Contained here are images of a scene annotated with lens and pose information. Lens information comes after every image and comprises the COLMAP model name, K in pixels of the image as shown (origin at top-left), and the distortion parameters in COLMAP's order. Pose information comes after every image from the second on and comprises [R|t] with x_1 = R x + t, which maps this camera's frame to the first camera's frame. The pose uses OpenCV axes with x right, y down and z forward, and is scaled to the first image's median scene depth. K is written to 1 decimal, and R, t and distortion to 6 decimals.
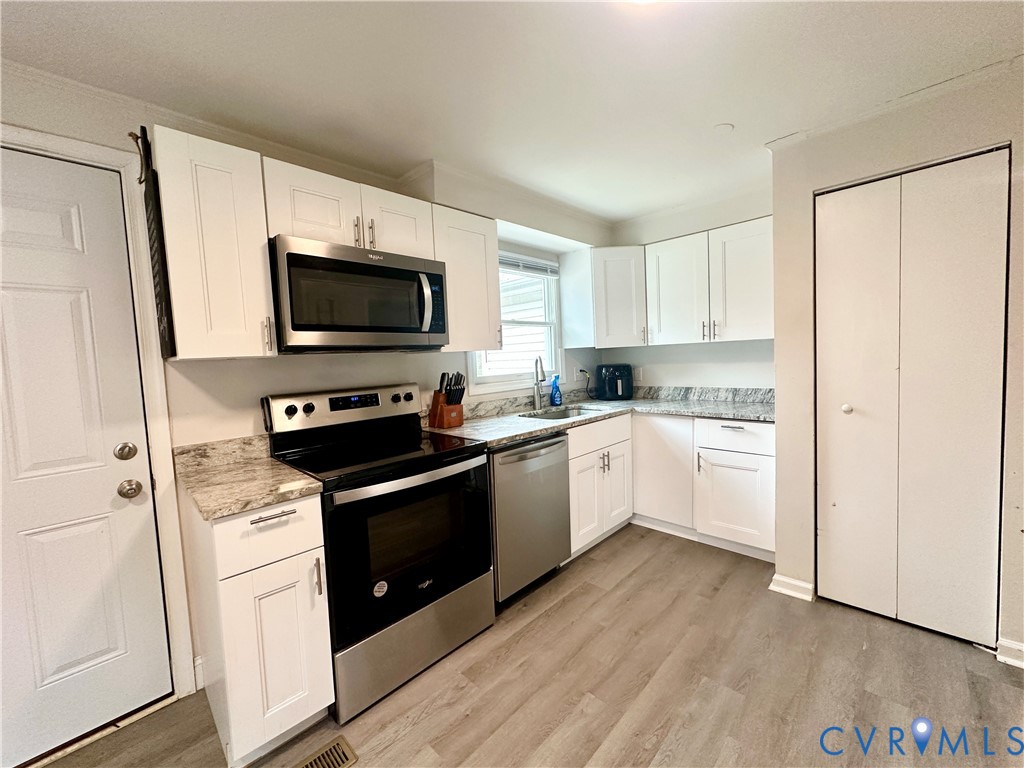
lens RADIAL K [[409.5, 0, 514.9], [0, 409.5, 382.4], [0, 0, 1]] dist [0.003779, -0.000017]
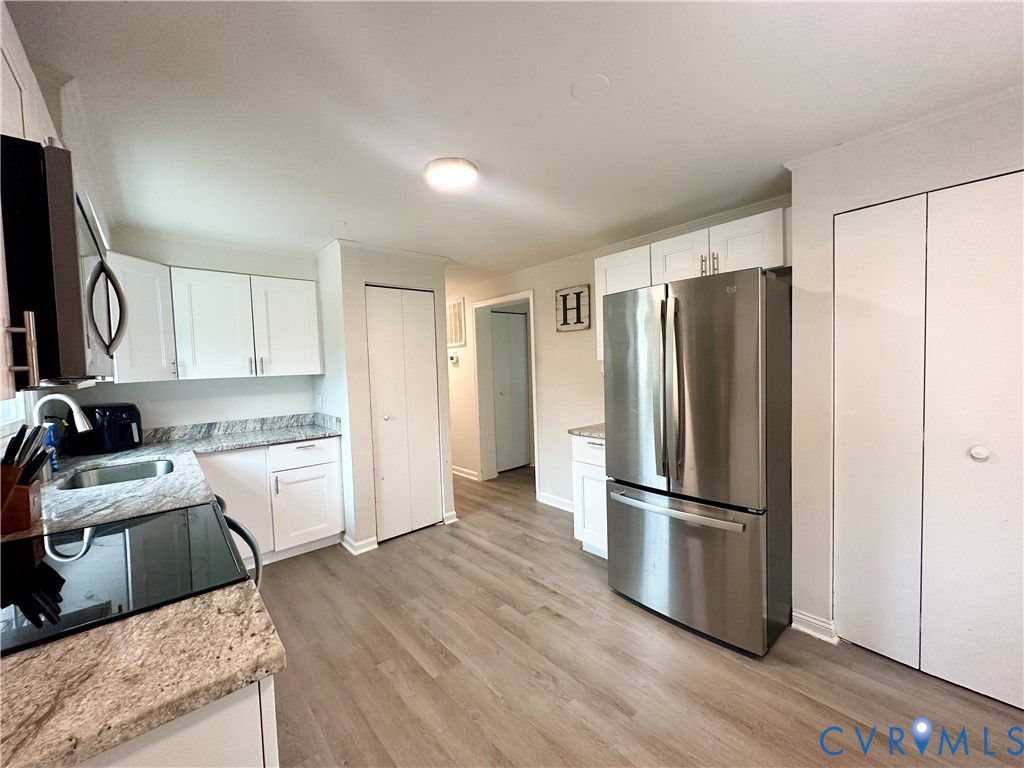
lens RADIAL K [[409.5, 0, 513.0], [0, 409.5, 383.3], [0, 0, 1]] dist [0.003779, -0.000017]
pose [[0.077138, -0.007724, 0.996991, -0.642380], [0.090332, 0.995911, 0.000727, -0.023308], [-0.992920, 0.090004, 0.077520, 0.283258]]
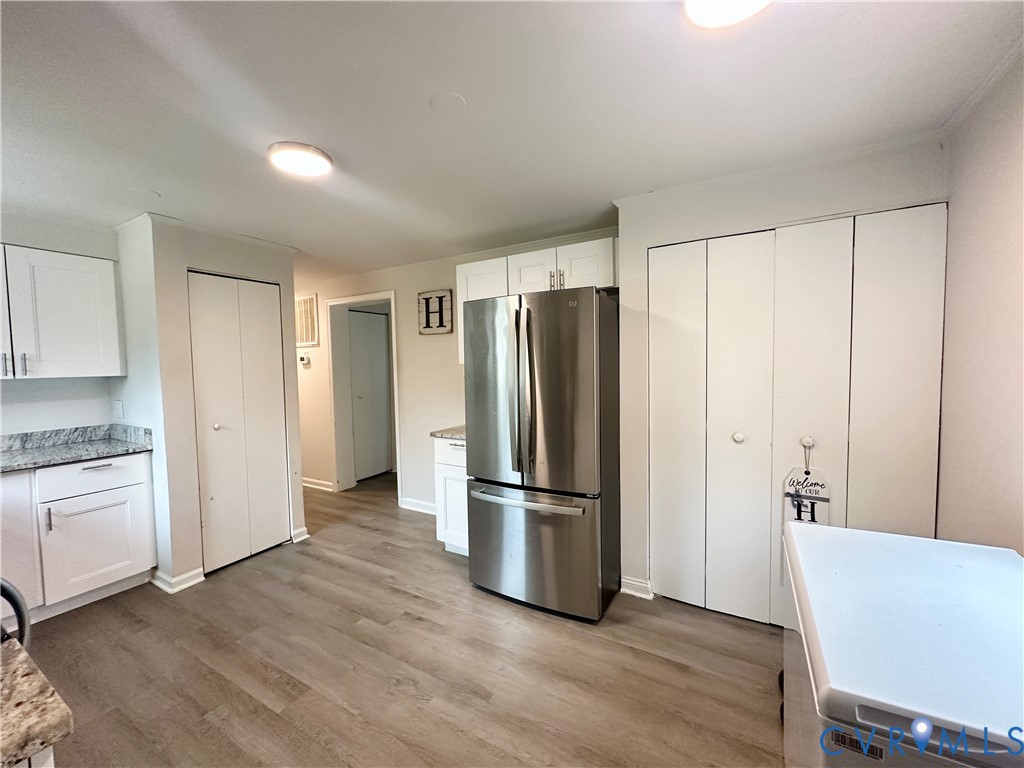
lens RADIAL K [[409.5, 0, 512.5], [0, 409.5, 383.7], [0, 0, 1]] dist [0.003779, -0.000017]
pose [[-0.245256, -0.000769, 0.969458, -0.661543], [0.088552, 0.995802, 0.023192, -0.022307], [-0.965406, 0.091535, -0.244158, 0.276605]]
